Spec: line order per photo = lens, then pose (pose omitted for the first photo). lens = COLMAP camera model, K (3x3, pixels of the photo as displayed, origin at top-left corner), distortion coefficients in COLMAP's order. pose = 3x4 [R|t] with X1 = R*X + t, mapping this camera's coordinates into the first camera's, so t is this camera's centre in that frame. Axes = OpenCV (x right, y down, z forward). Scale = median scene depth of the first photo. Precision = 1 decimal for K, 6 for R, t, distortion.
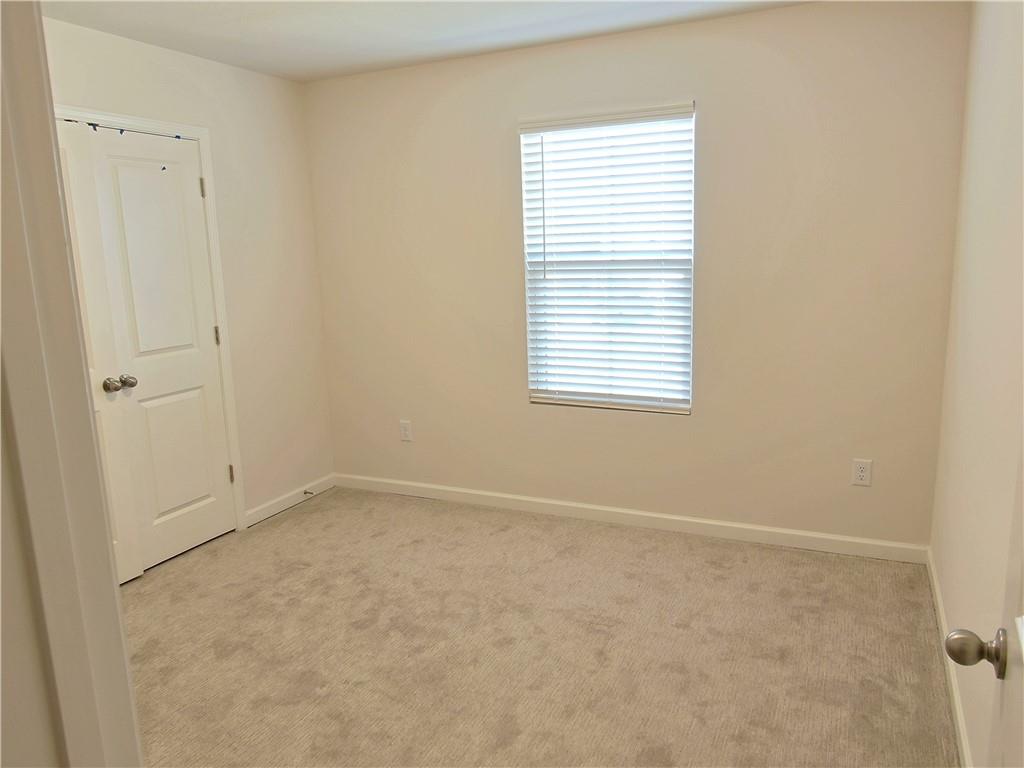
lens RADIAL K [[753.2, 0, 512.0], [0, 753.2, 384.0], [0, 0, 1]] dist [0.011279, 0.002206]
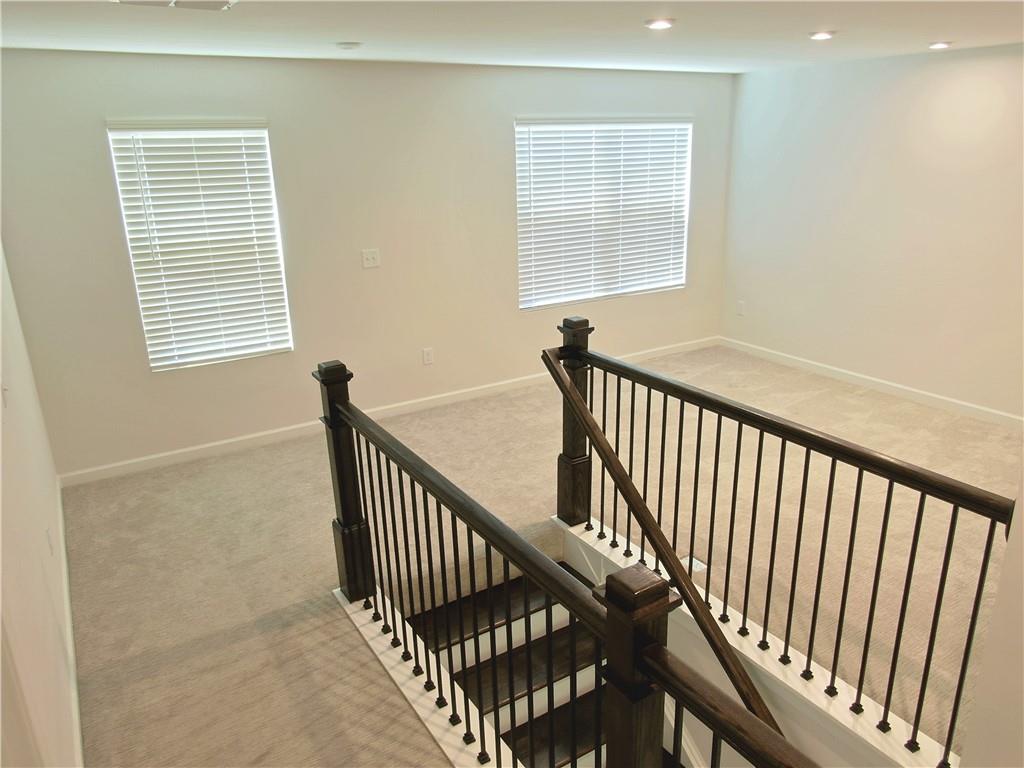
lens RADIAL K [[753.2, 0, 512.0], [0, 753.2, 384.0], [0, 0, 1]] dist [0.011279, 0.002206]
pose [[0.542597, -0.242926, 0.804099, -1.085339], [0.155979, 0.969759, 0.187720, -0.106768], [-0.825384, 0.023566, 0.564080, 0.179804]]
